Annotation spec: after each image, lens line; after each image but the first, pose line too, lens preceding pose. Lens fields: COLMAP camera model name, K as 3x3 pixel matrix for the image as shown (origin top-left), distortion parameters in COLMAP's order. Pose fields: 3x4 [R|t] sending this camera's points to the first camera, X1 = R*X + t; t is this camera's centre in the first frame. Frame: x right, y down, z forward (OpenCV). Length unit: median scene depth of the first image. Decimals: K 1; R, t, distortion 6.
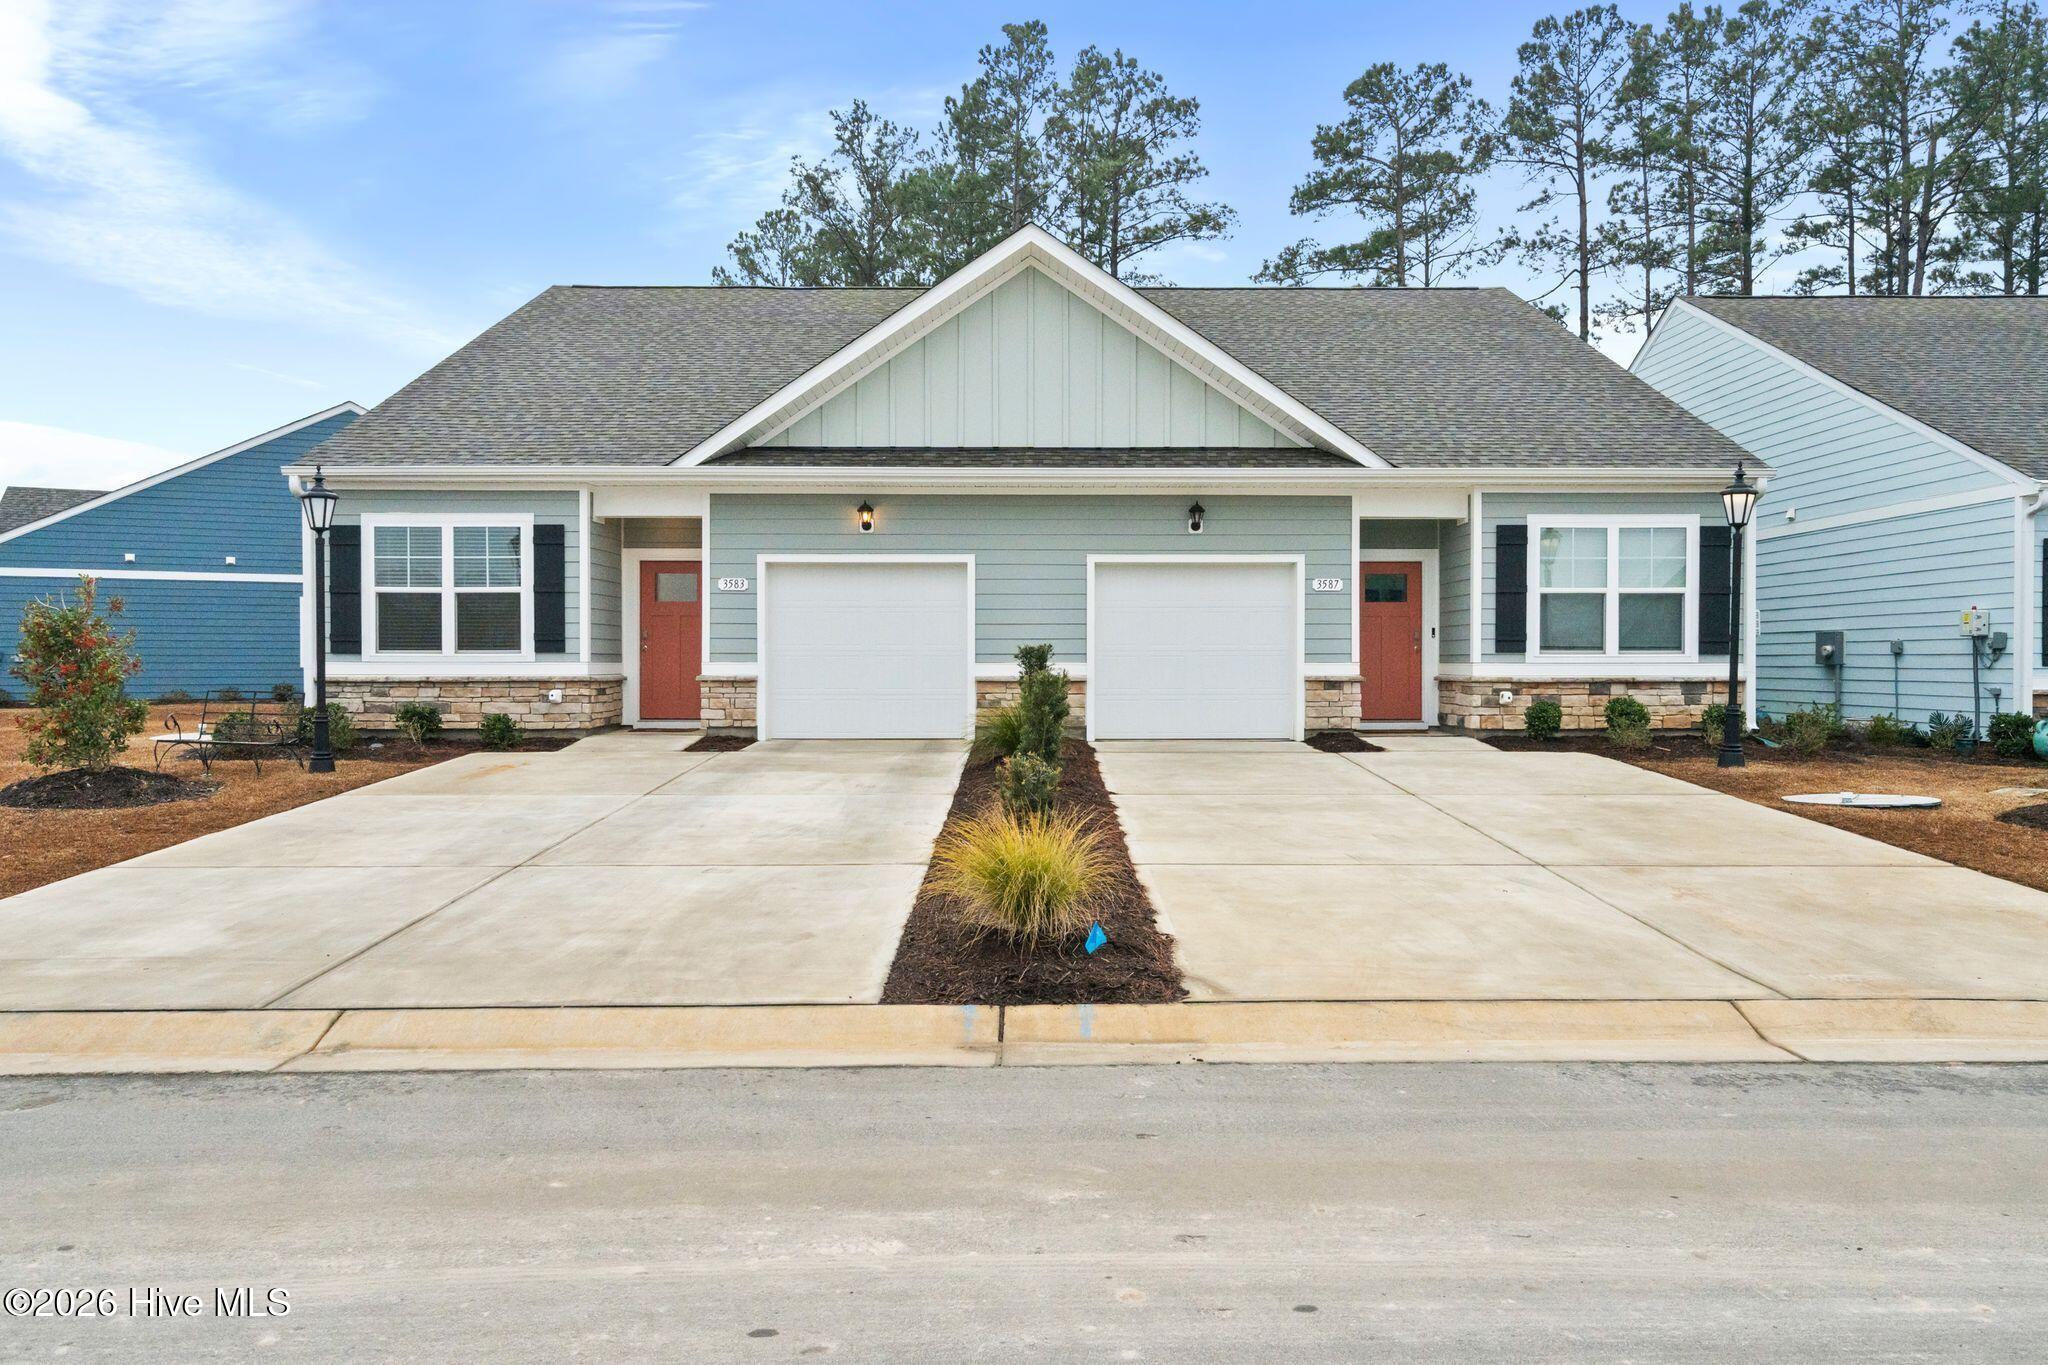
lens RADIAL K [[947.8, 0, 1004.2], [0, 947.8, 679.2], [0, 0, 1]] dist [0.000644, 0.001326]
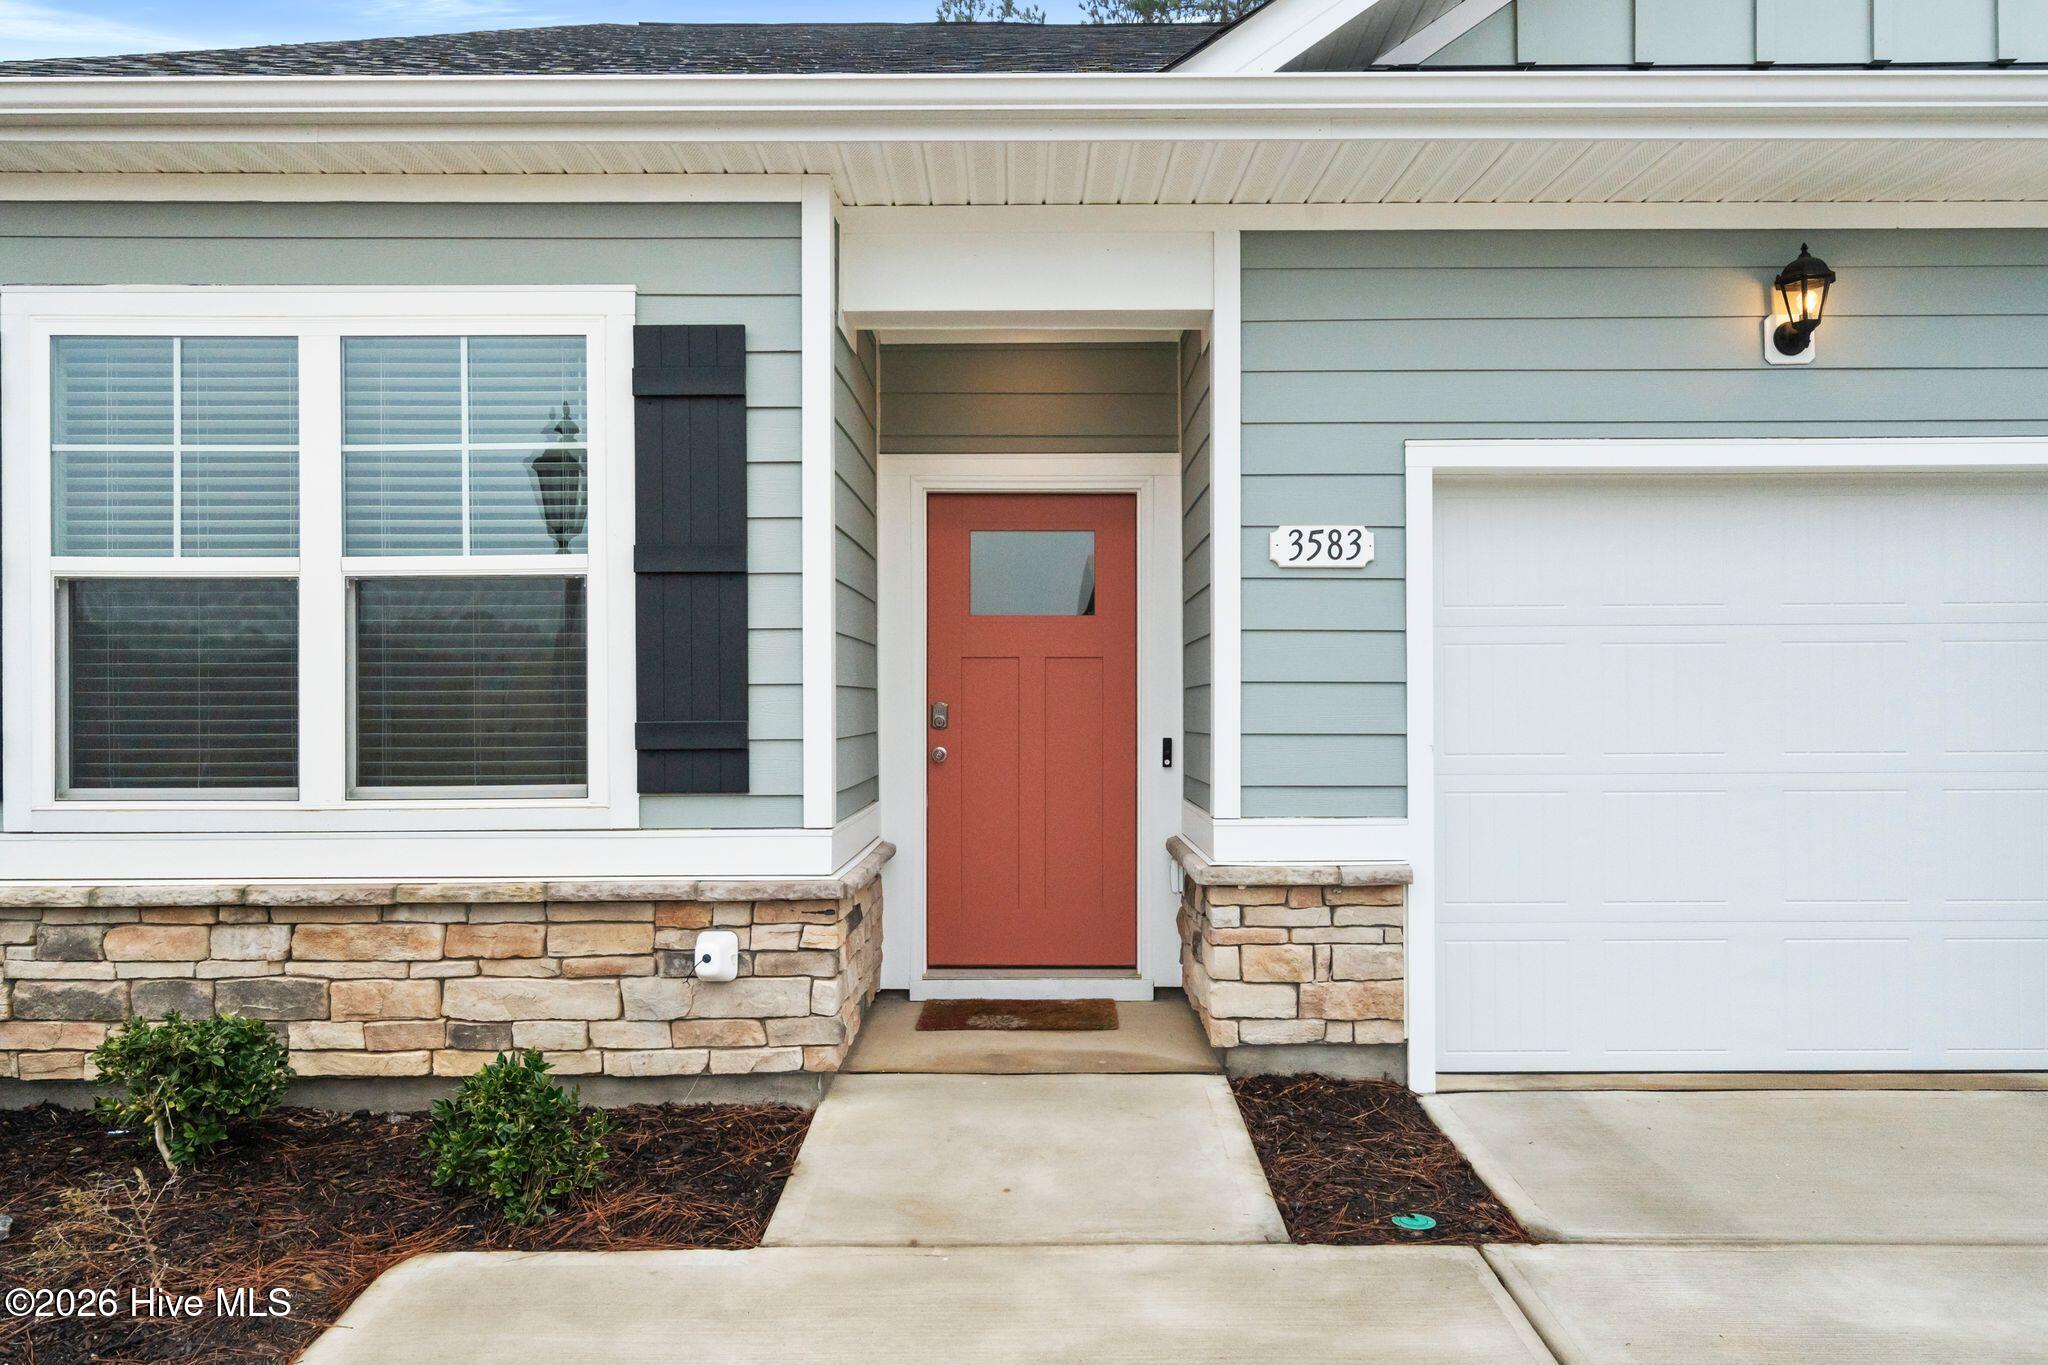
lens RADIAL K [[1133.3, 0, 1086.7], [0, 1133.3, 712.0], [0, 0, 1]] dist [0.002331, 0.000157]
pose [[0.999979, -0.004539, -0.004544, -0.364934], [0.004477, 0.999897, -0.013606, -0.046759], [0.004606, 0.013585, 0.999897, 0.674773]]
